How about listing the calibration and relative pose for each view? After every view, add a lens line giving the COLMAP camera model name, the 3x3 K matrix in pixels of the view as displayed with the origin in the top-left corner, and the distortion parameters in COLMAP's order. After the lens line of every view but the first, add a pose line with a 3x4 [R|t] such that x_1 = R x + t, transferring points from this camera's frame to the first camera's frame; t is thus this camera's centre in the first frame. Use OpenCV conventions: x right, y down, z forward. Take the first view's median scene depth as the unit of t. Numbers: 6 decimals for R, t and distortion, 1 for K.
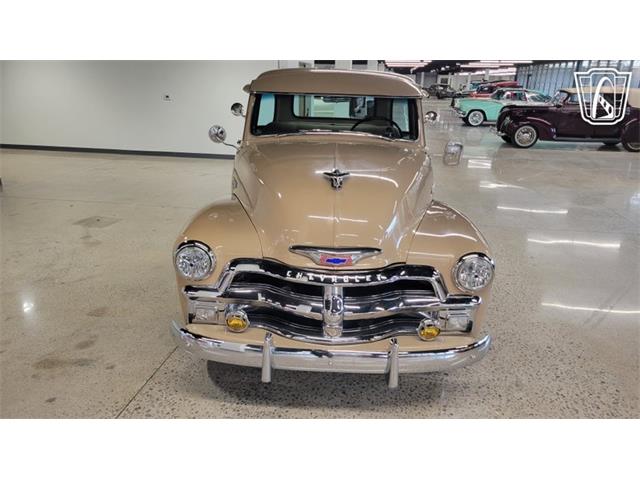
lens RADIAL K [[479.9, 0, 319.4], [0, 479.9, 231.8], [0, 0, 1]] dist [0.030982, -0.004221]
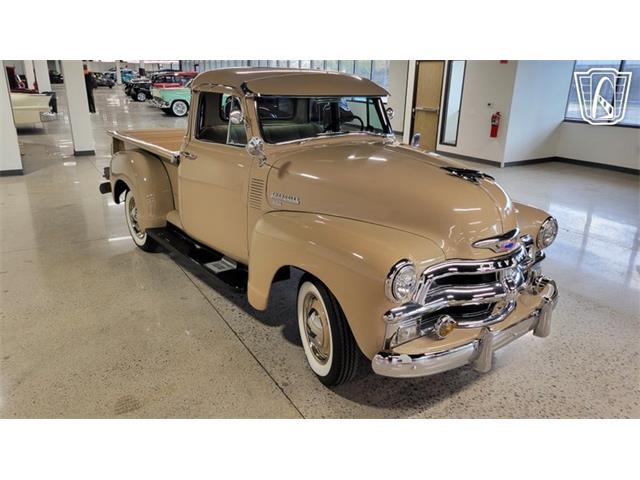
lens RADIAL K [[479.9, 0, 319.4], [0, 479.9, 231.8], [0, 0, 1]] dist [0.030982, -0.004221]
pose [[0.762986, -0.203662, 0.613493, -0.856524], [0.189144, 0.977872, 0.089392, -0.135039], [-0.618124, 0.047834, 0.784624, 0.327603]]
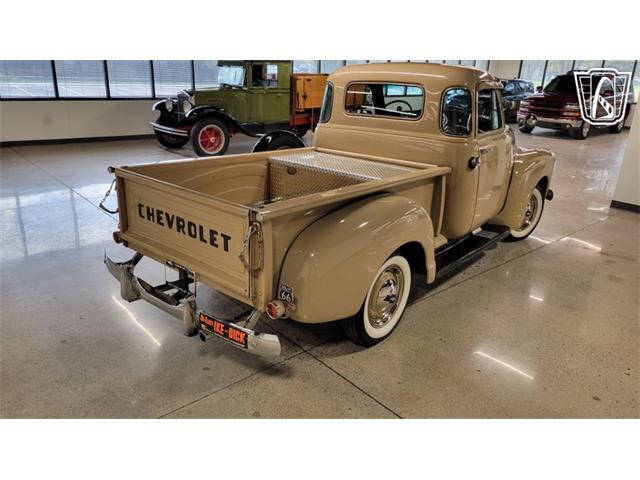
lens RADIAL K [[480.4, 0, 324.2], [0, 480.4, 227.6], [0, 0, 1]] dist [0.030482, -0.004586]
pose [[-0.776478, -0.244350, 0.580840, -0.773802], [0.137220, 0.834071, 0.534318, -0.926003], [-0.615023, 0.494589, -0.614108, 2.879638]]
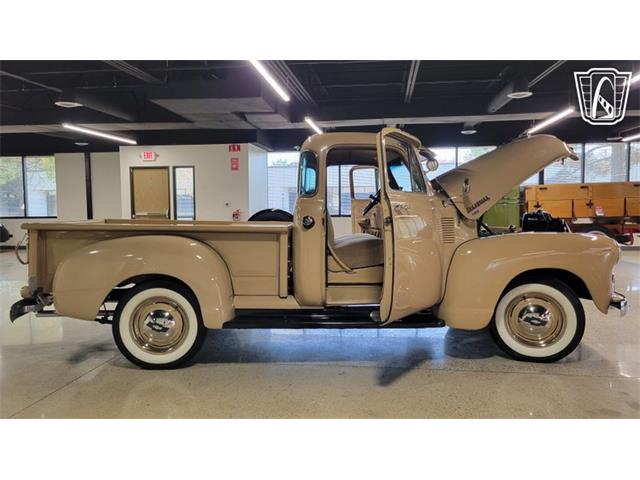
lens RADIAL K [[482.3, 0, 326.2], [0, 482.3, 224.6], [0, 0, 1]] dist [0.024952, -0.003185]
pose [[-0.040109, -0.058660, 0.997472, -1.567765], [0.310034, 0.948274, 0.068234, -0.359349], [-0.949879, 0.311987, -0.019848, 1.670070]]
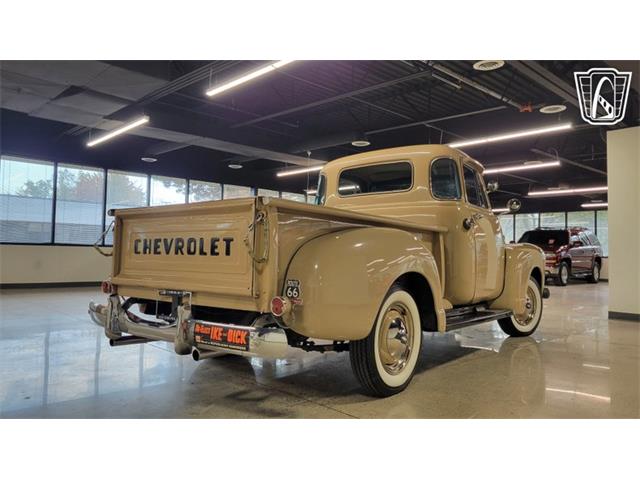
lens RADIAL K [[478.0, 0, 319.1], [0, 478.0, 226.6], [0, 0, 1]] dist [0.029556, -0.003094]
pose [[-0.793701, 0.001110, 0.608307, -0.763645], [0.150915, 0.969095, 0.195141, -0.617638], [-0.589290, 0.246687, -0.769339, 3.008891]]
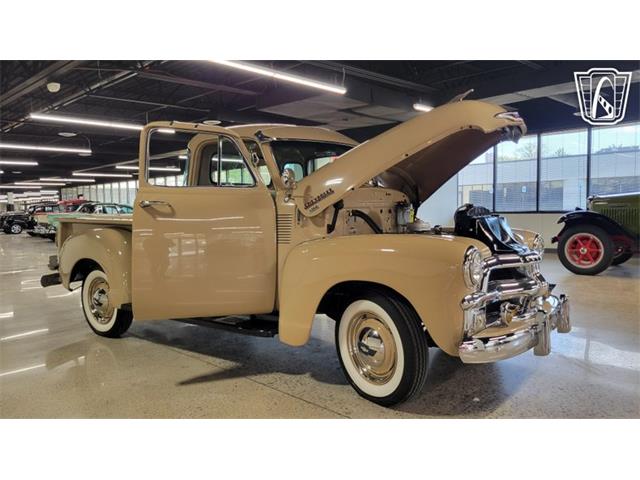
lens RADIAL K [[480.4, 0, 324.2], [0, 480.4, 227.6], [0, 0, 1]] dist [0.030482, -0.004586]
pose [[0.572450, -0.067785, 0.817133, -1.147635], [0.278450, 0.953423, -0.115979, 0.012098], [-0.771211, 0.293923, 0.564662, 0.587212]]
